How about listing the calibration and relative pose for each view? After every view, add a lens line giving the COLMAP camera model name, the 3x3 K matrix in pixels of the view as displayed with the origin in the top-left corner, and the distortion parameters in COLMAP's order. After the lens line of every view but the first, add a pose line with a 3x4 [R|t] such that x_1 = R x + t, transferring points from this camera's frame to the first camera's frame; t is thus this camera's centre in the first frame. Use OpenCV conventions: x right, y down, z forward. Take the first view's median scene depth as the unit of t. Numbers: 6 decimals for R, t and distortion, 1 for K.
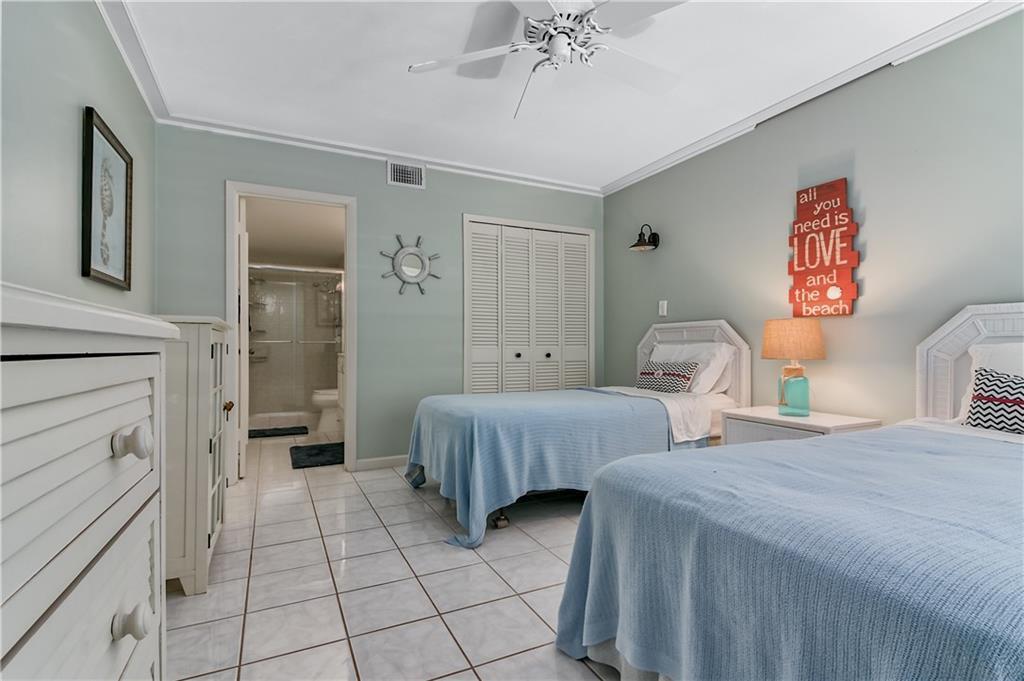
lens RADIAL K [[475.3, 0, 510.3], [0, 475.3, 342.4], [0, 0, 1]] dist [-0.001211, -0.000185]
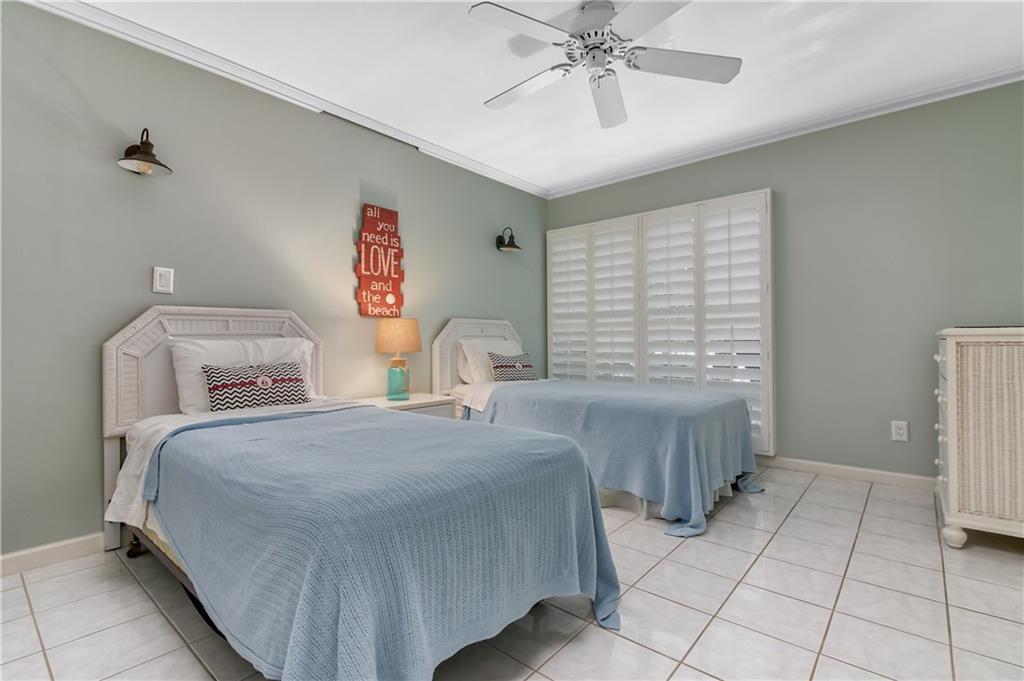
lens RADIAL K [[475.3, 0, 510.1], [0, 475.3, 339.8], [0, 0, 1]] dist [-0.001211, -0.000185]
pose [[-0.401718, 0.003650, 0.915756, -0.579601], [-0.001329, 0.999989, -0.004568, 0.009021], [-0.915763, -0.003052, -0.401708, 1.179374]]
